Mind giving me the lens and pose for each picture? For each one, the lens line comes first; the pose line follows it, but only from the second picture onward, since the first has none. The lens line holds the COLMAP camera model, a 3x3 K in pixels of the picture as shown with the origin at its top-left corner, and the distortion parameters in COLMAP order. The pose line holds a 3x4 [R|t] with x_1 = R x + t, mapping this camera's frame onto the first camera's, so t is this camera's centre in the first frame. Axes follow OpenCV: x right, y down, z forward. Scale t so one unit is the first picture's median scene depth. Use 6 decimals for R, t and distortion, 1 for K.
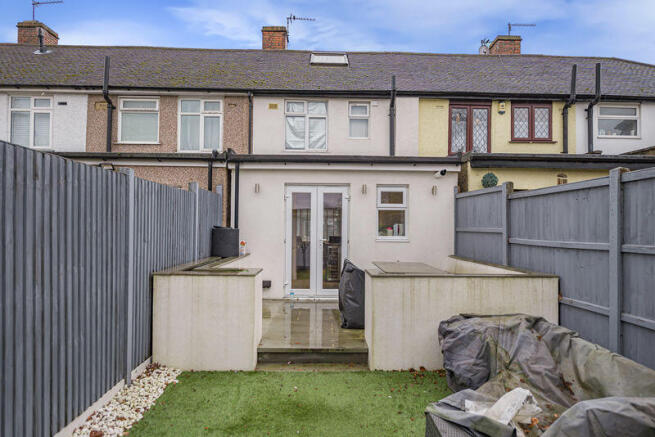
lens RADIAL K [[393.0, 0, 327.5], [0, 393.0, 218.5], [0, 0, 1]] dist [0.006862, 0.000095]
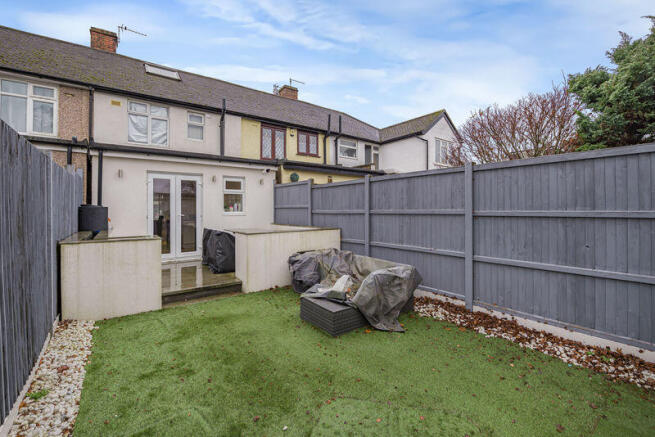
lens RADIAL K [[287.2, 0, 327.6], [0, 287.2, 204.3], [0, 0, 1]] dist [-0.003486, -0.000711]
pose [[0.820877, -0.001323, 0.571103, -0.156793], [-0.001587, 0.999988, 0.004597, 0.011630], [-0.571102, -0.004680, 0.820866, -0.075612]]
